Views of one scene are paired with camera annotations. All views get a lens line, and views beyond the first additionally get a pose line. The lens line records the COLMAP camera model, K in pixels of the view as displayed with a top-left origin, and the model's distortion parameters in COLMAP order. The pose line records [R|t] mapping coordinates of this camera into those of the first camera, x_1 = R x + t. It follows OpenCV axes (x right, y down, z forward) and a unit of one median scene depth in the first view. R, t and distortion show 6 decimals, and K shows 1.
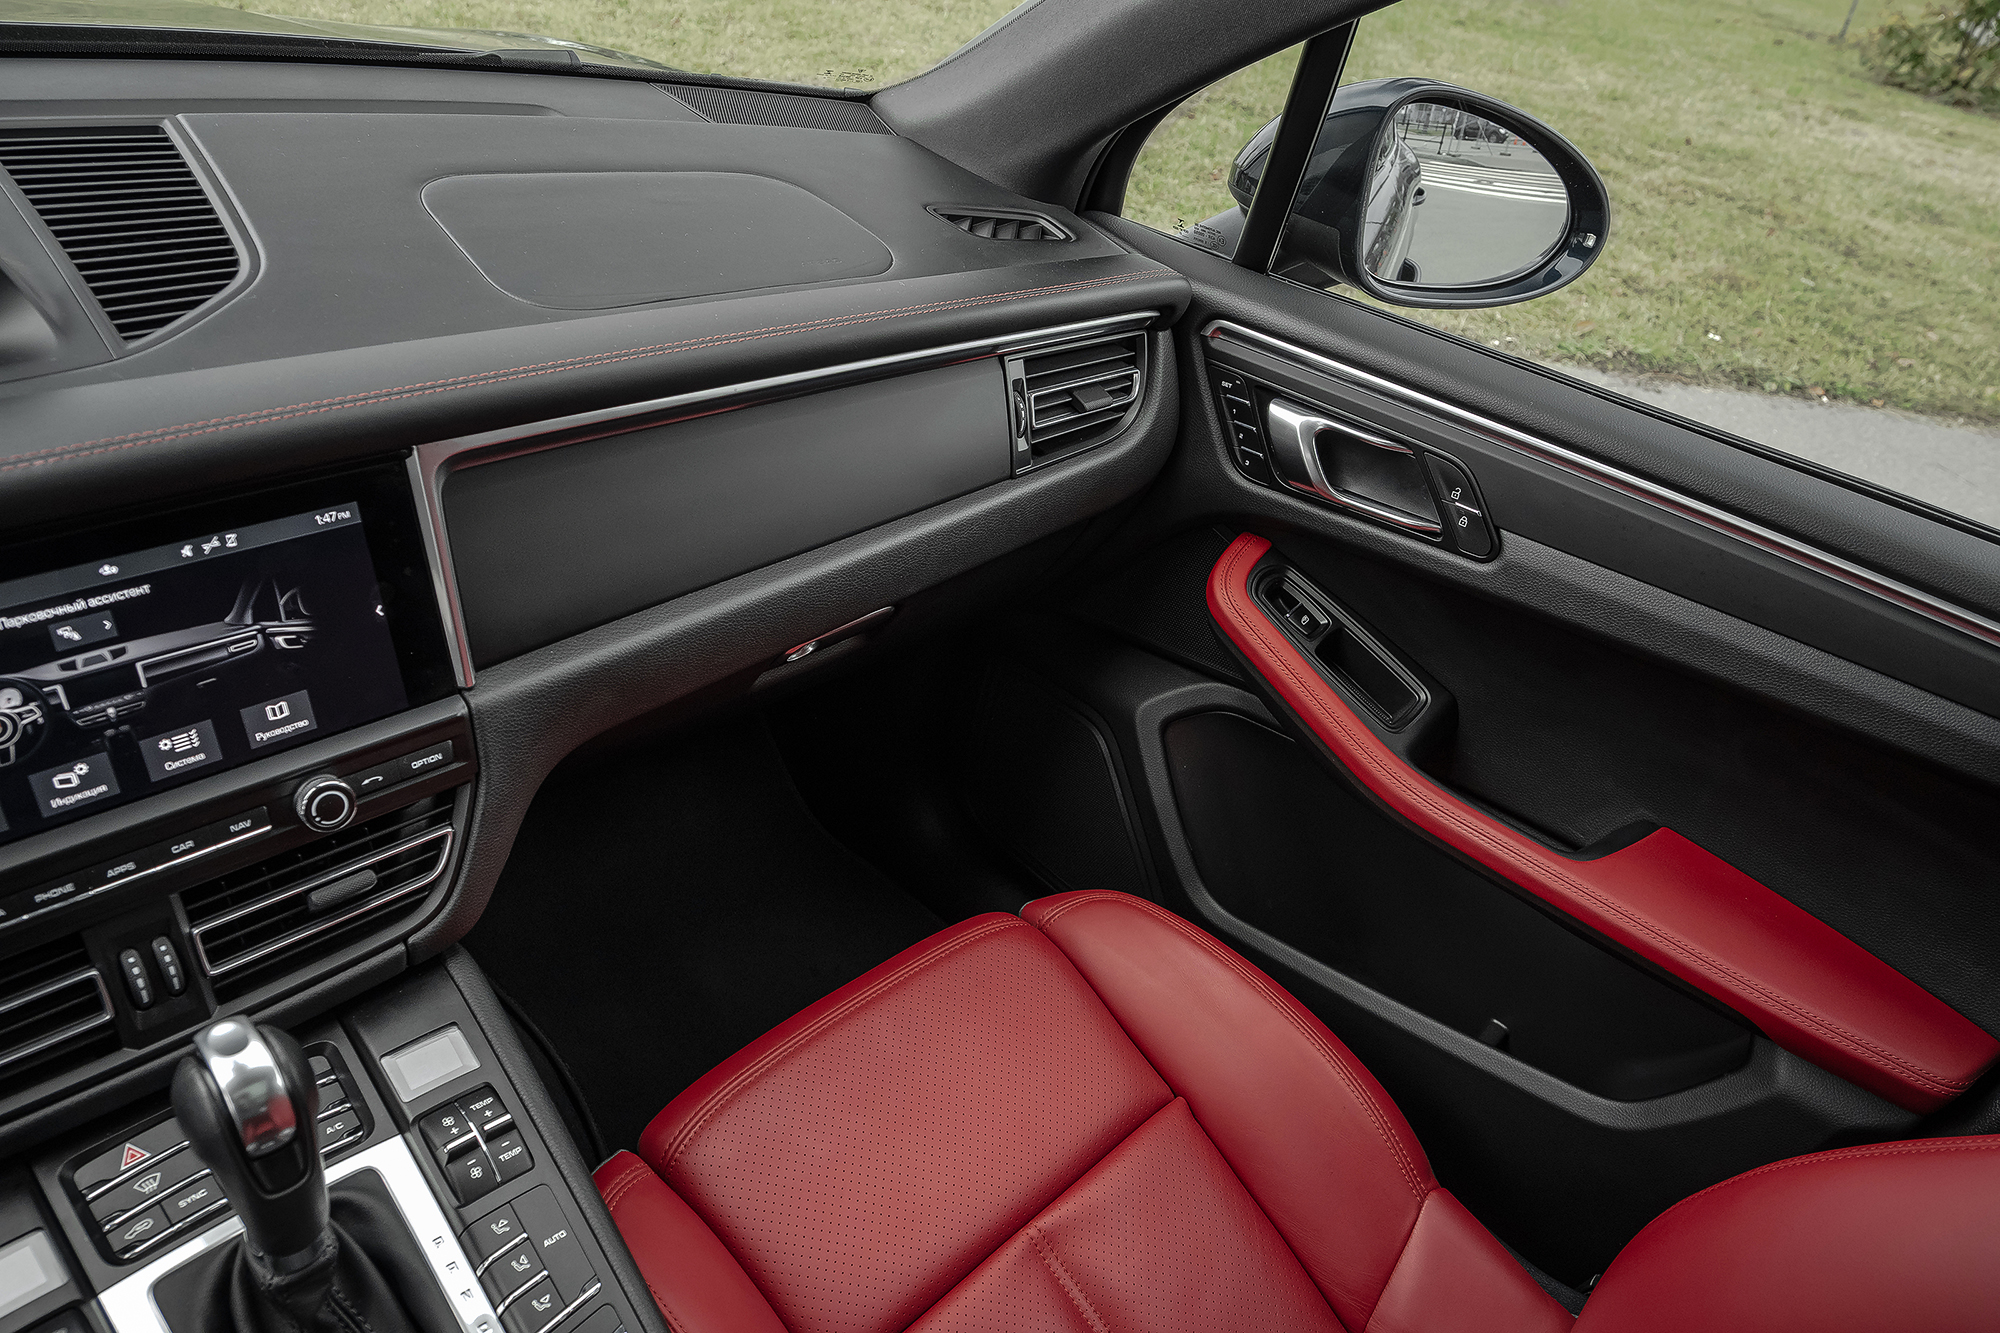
lens RADIAL K [[1347.3, 0, 945.7], [0, 1347.3, 667.1], [0, 0, 1]] dist [-0.005518, -0.004036]
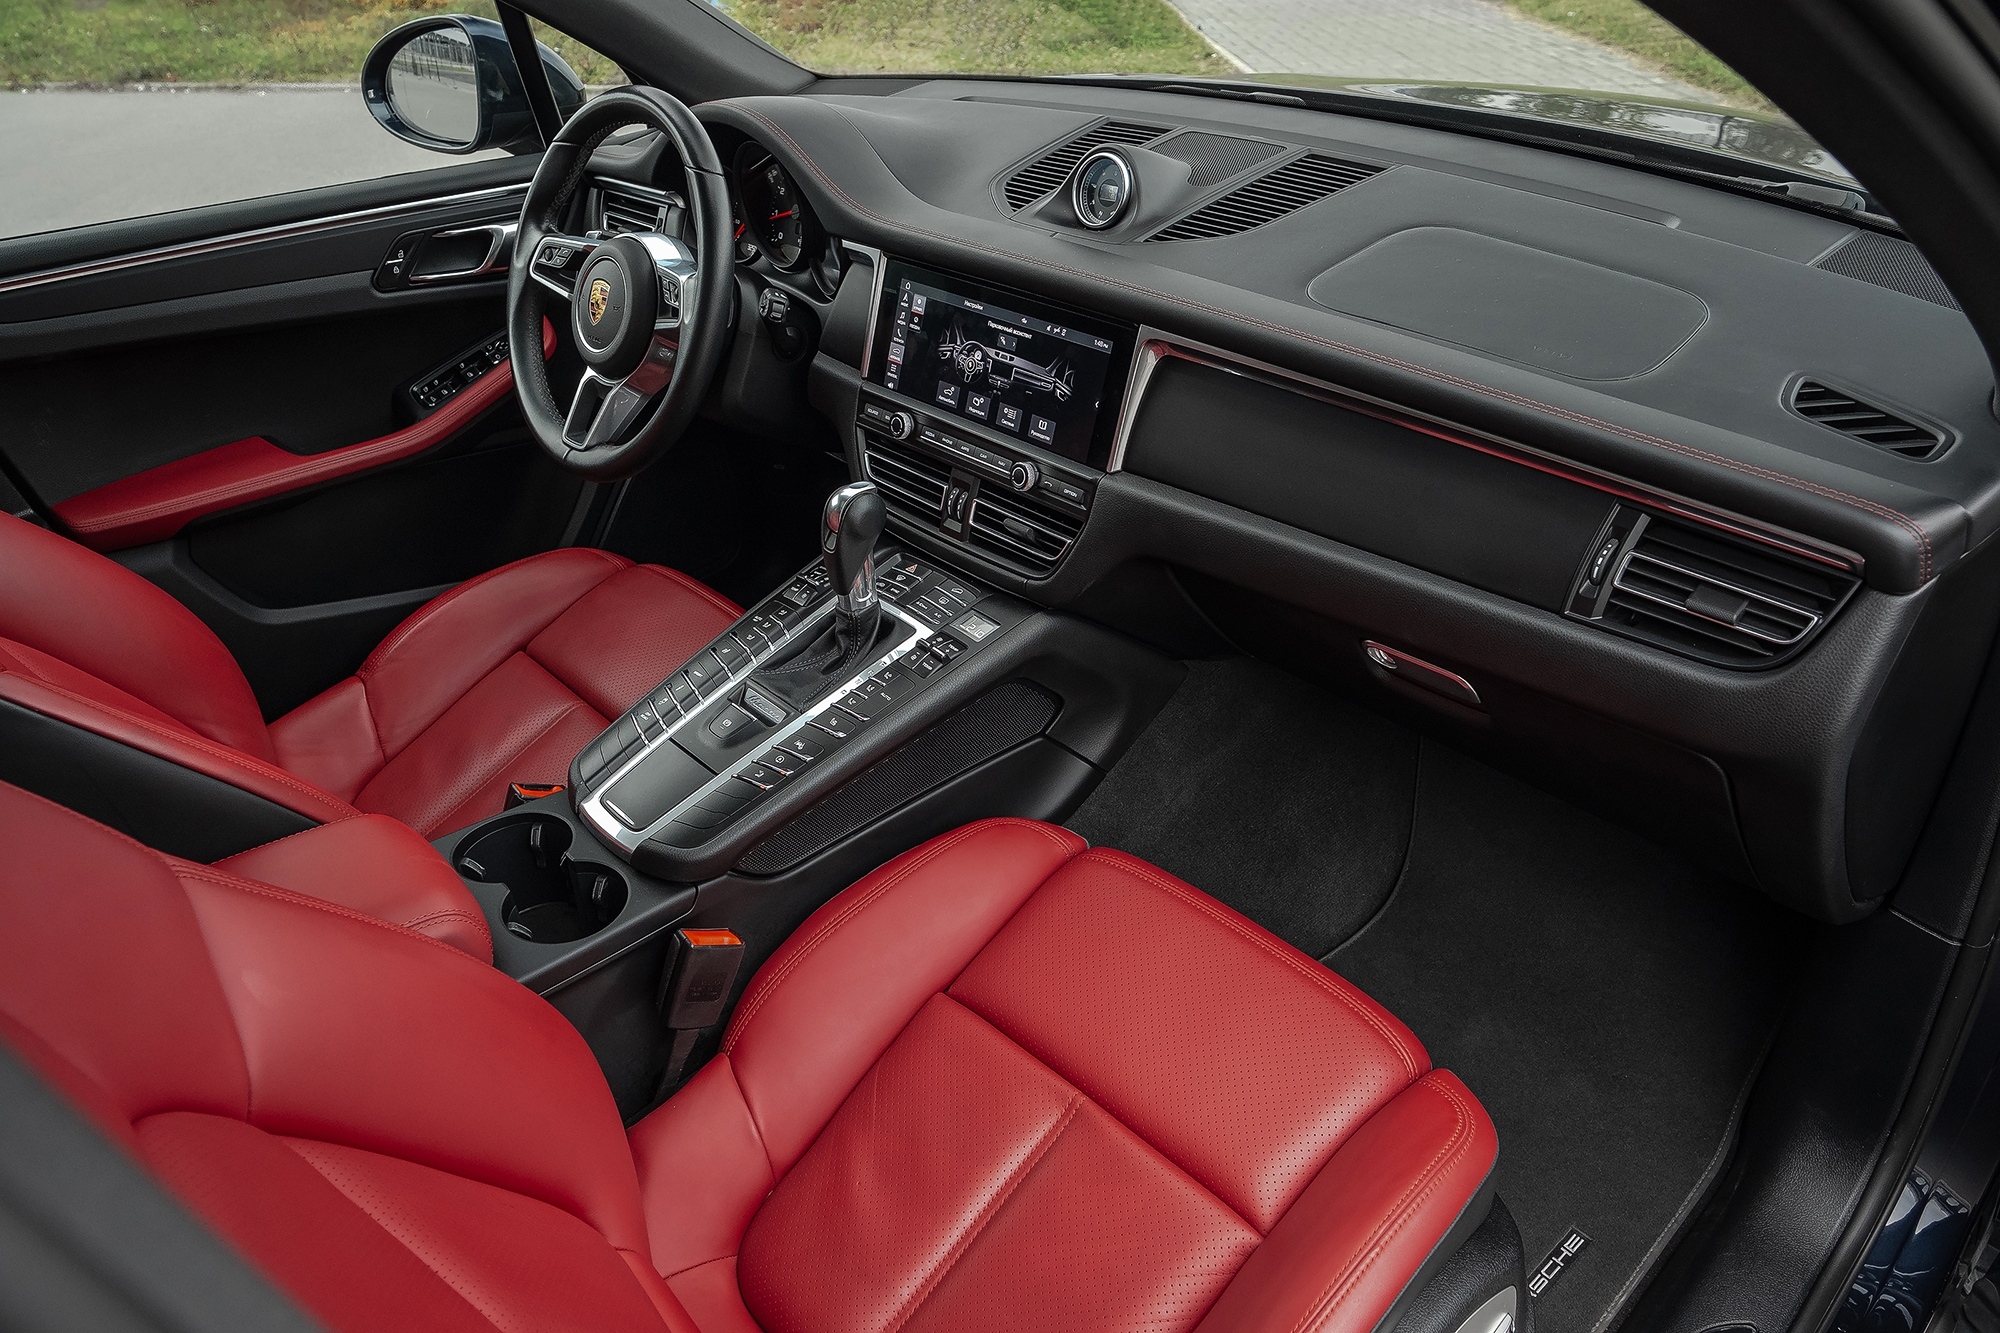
lens RADIAL K [[1347.3, 0, 945.7], [0, 1347.3, 667.1], [0, 0, 1]] dist [-0.005518, -0.004036]
pose [[-0.051407, 0.422859, -0.904736, 1.438187], [-0.520553, 0.761787, 0.385624, -0.385160], [0.852281, 0.490787, 0.180959, 0.731380]]
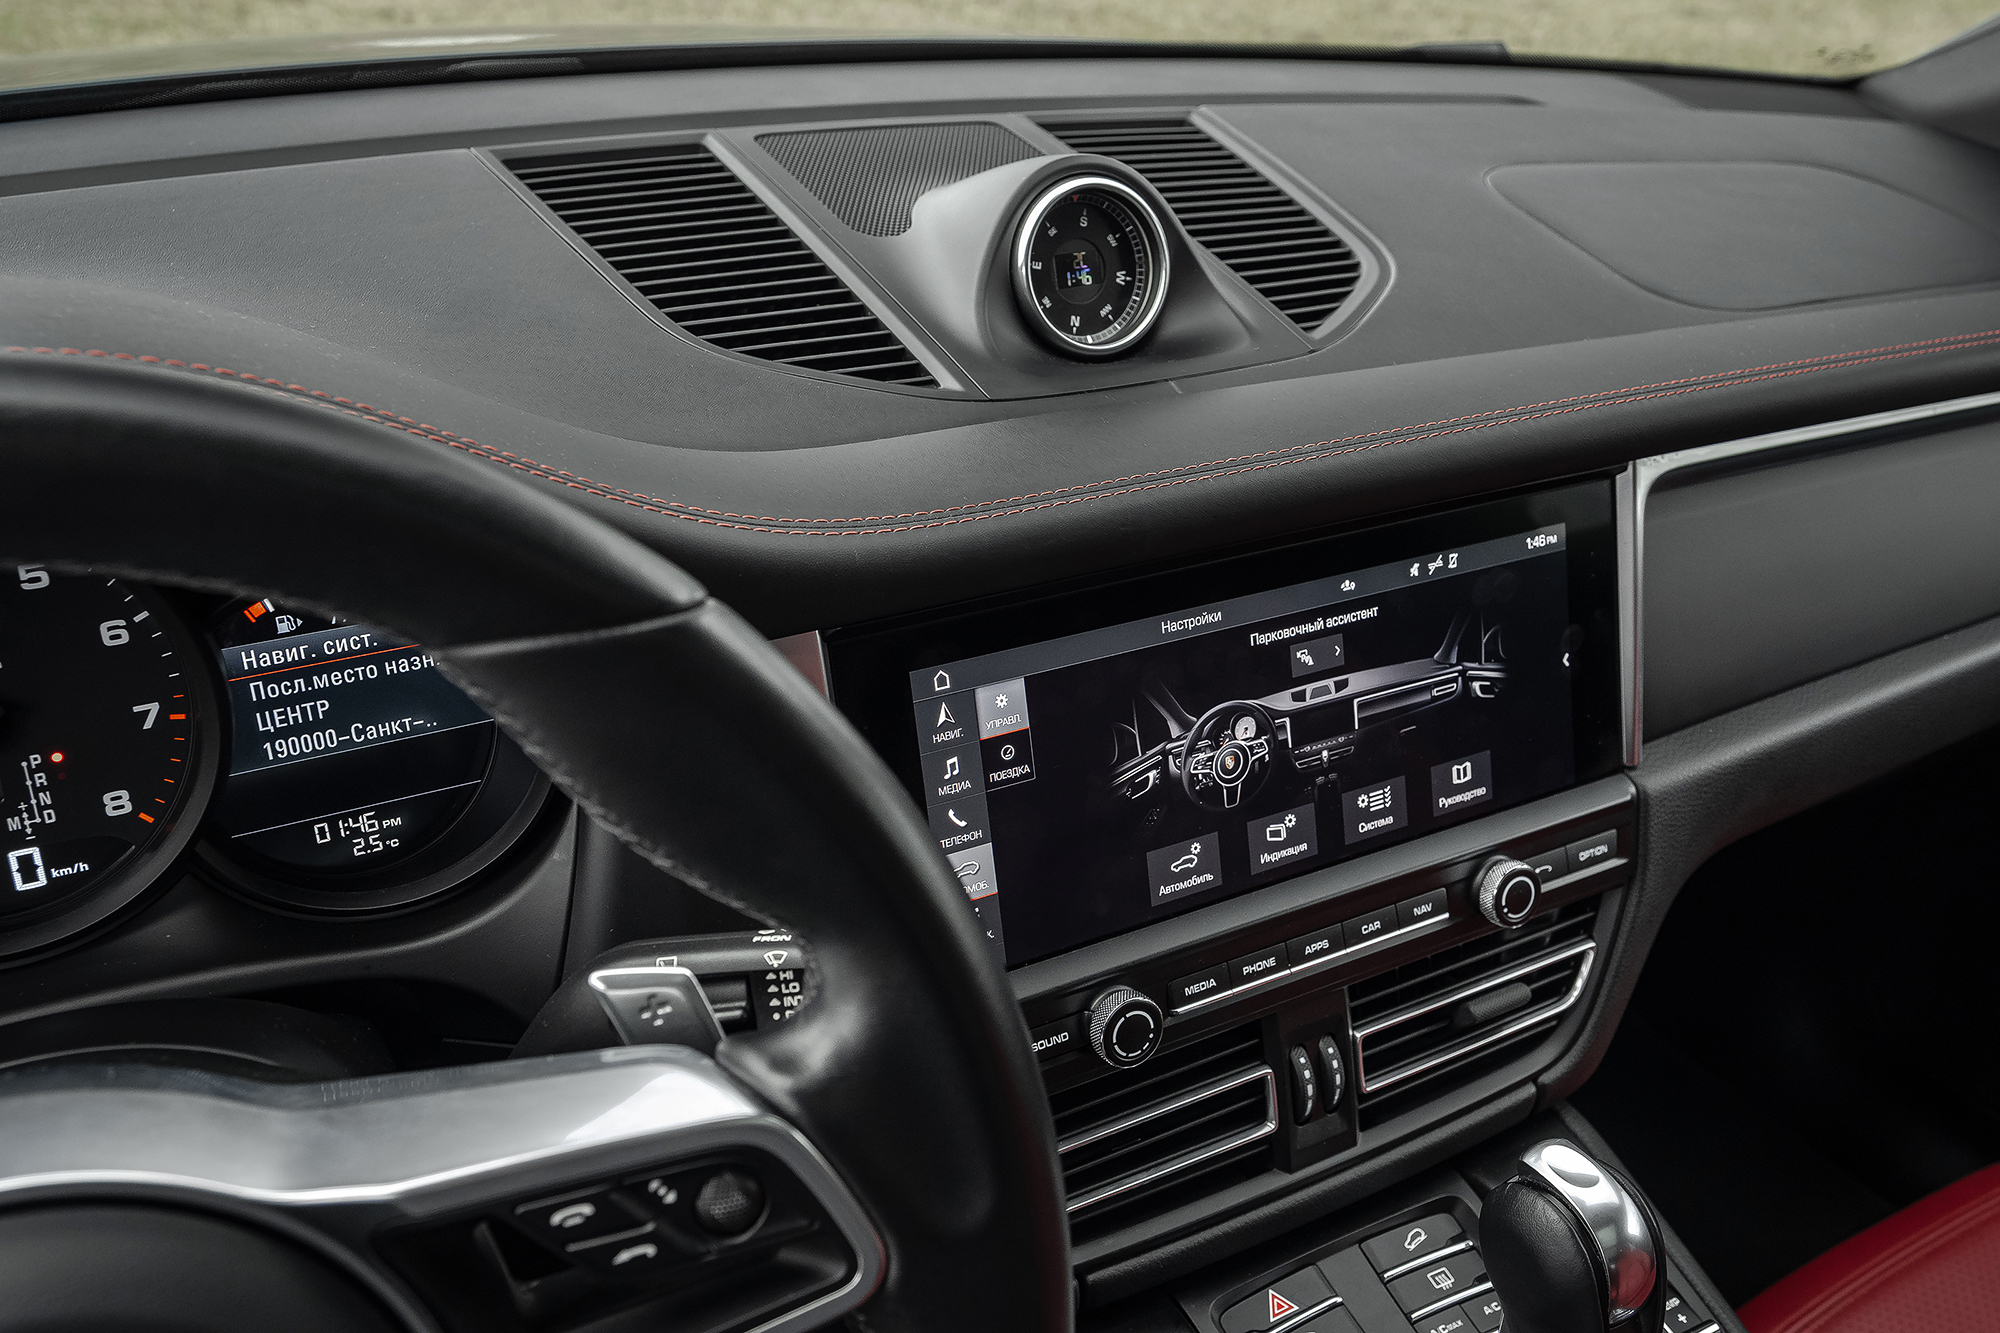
lens RADIAL K [[1672.7, 0, 1000.0], [0, 1672.7, 666.5], [0, 0, 1]] dist [-0.009201, -0.007136]
pose [[0.964040, 0.044213, -0.262052, -0.522762], [-0.071280, 0.992951, -0.094698, 0.087717], [0.256018, 0.109972, 0.960396, -0.056921]]
